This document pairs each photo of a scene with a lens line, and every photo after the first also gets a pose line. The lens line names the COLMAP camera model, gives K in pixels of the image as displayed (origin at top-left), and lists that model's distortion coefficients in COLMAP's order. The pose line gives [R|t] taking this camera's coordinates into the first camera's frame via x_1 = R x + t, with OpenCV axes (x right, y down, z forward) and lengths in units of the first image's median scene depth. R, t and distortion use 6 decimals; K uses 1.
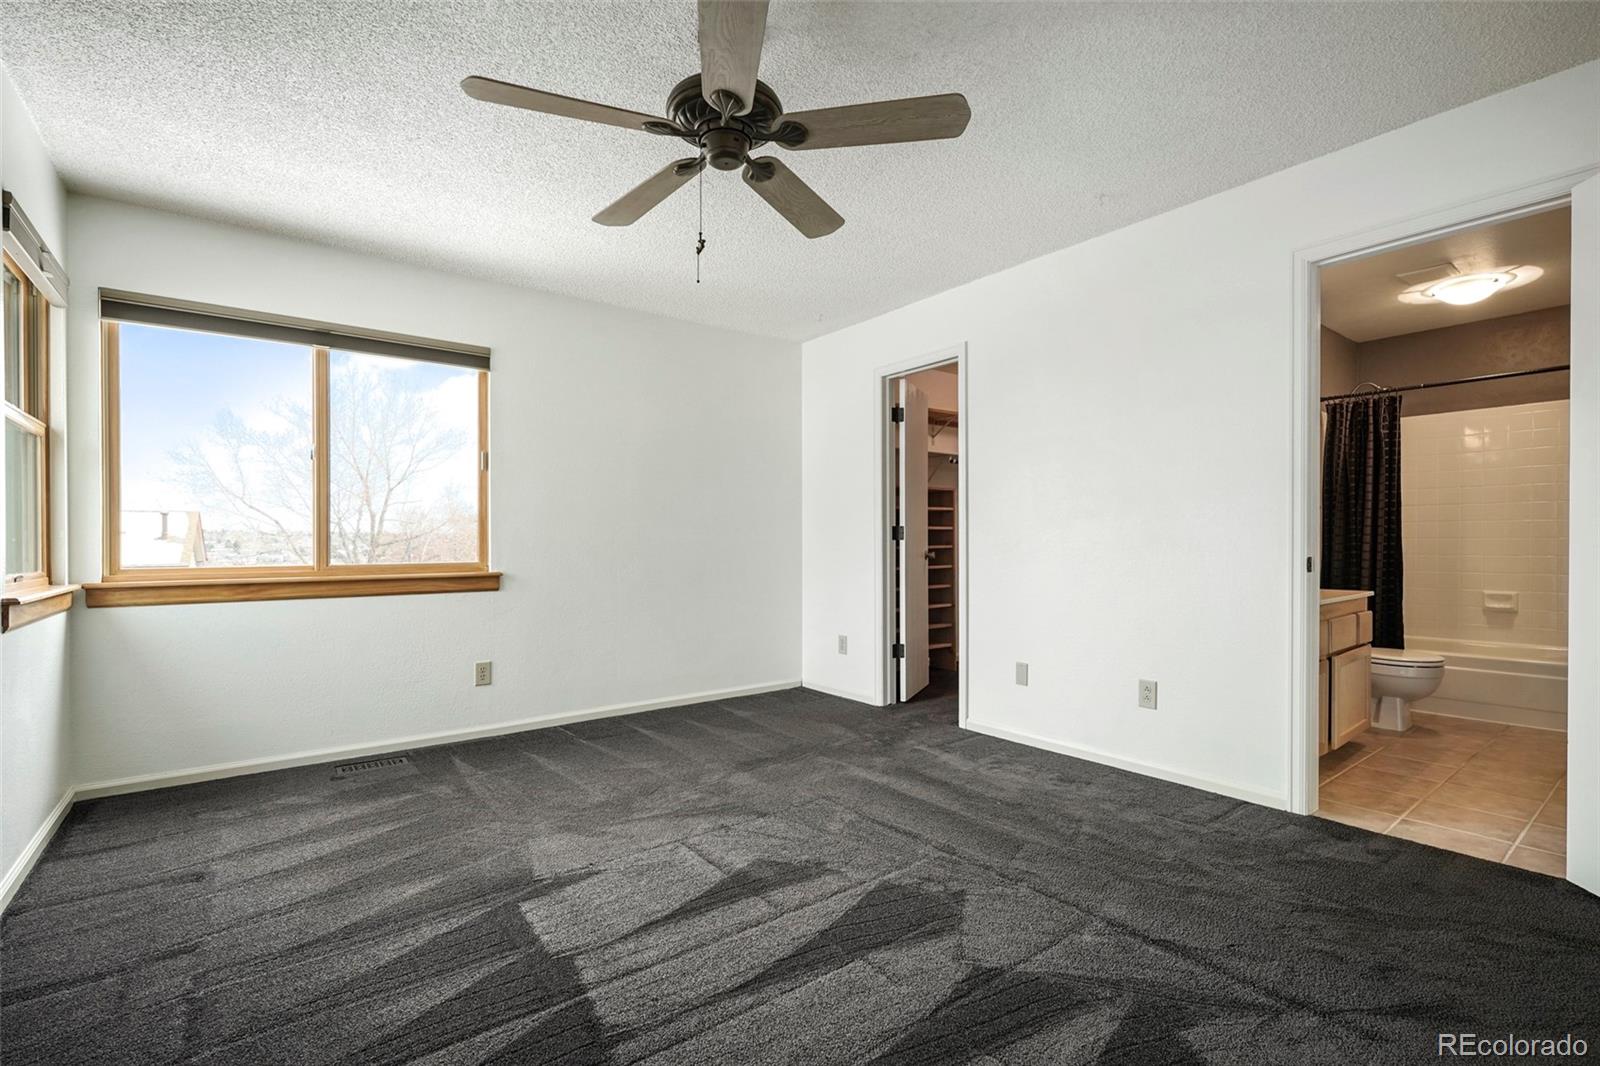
lens RADIAL K [[720.6, 0, 802.8], [0, 720.6, 544.5], [0, 0, 1]] dist [-0.002181, -0.000157]
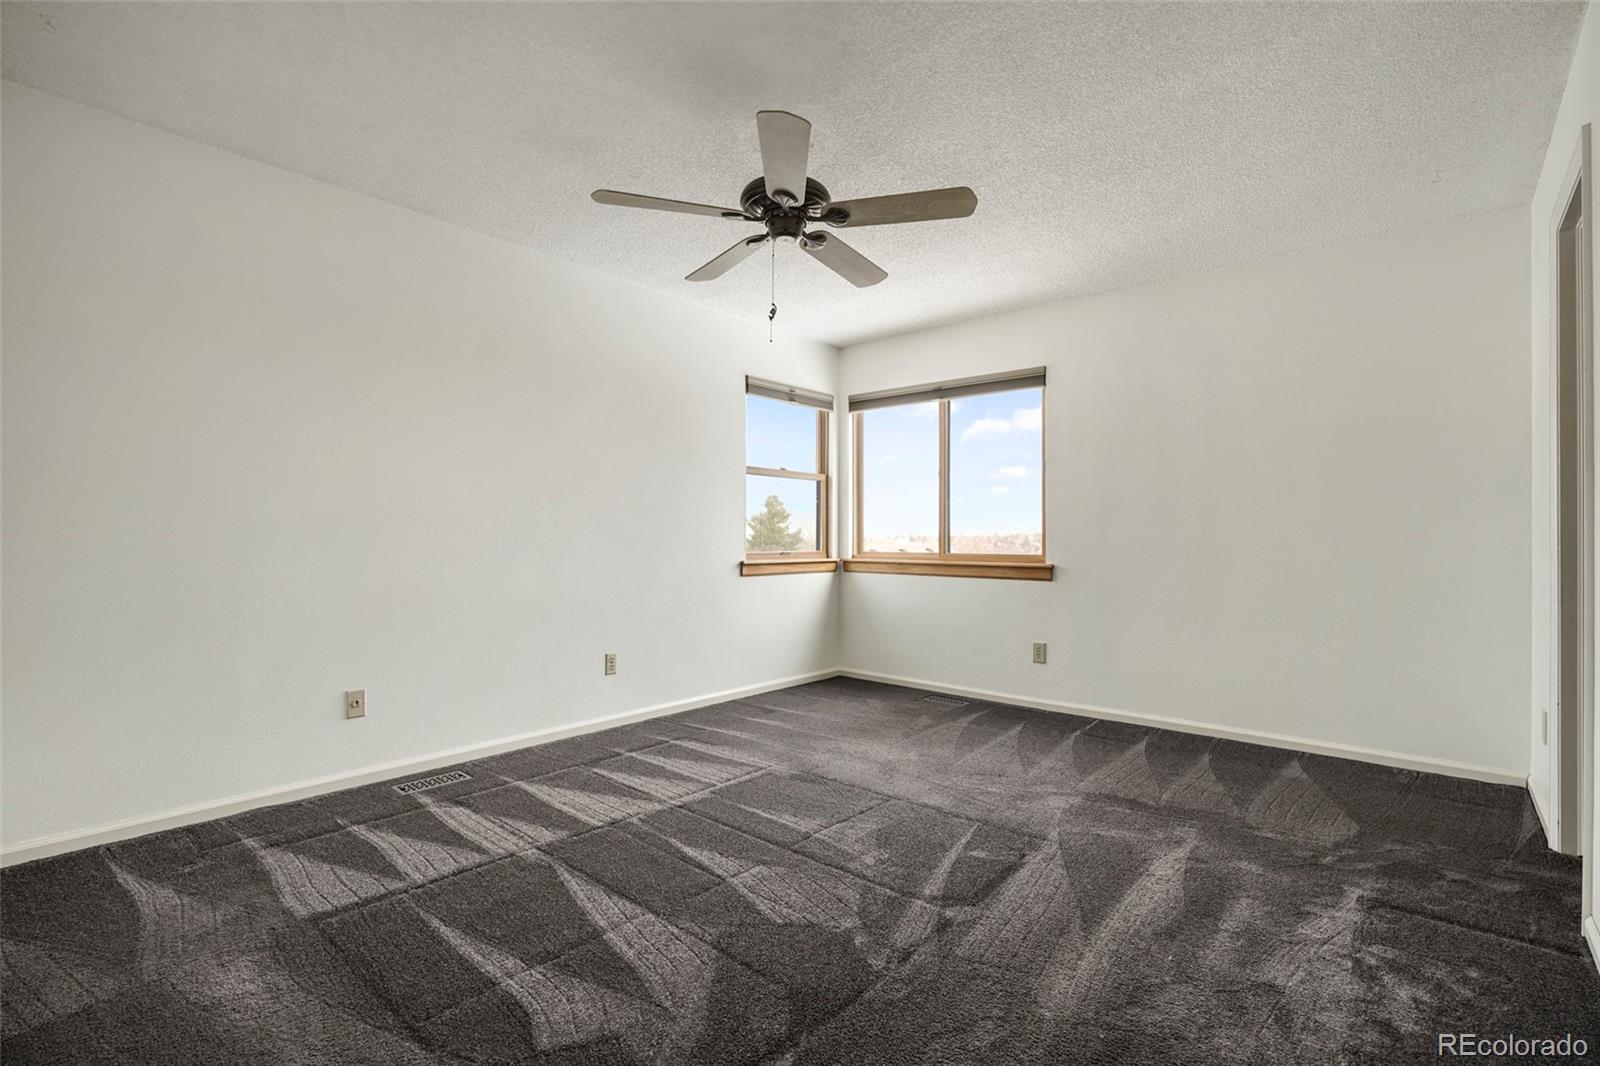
lens RADIAL K [[725.2, 0, 800.0], [0, 725.2, 533.0], [0, 0, 1]] dist [-0.002217, -0.000080]
pose [[0.186981, 0.001049, -0.982363, 0.817987], [-0.006603, 0.999978, -0.000189, -0.009950], [0.982341, 0.006522, 0.186983, 0.549803]]
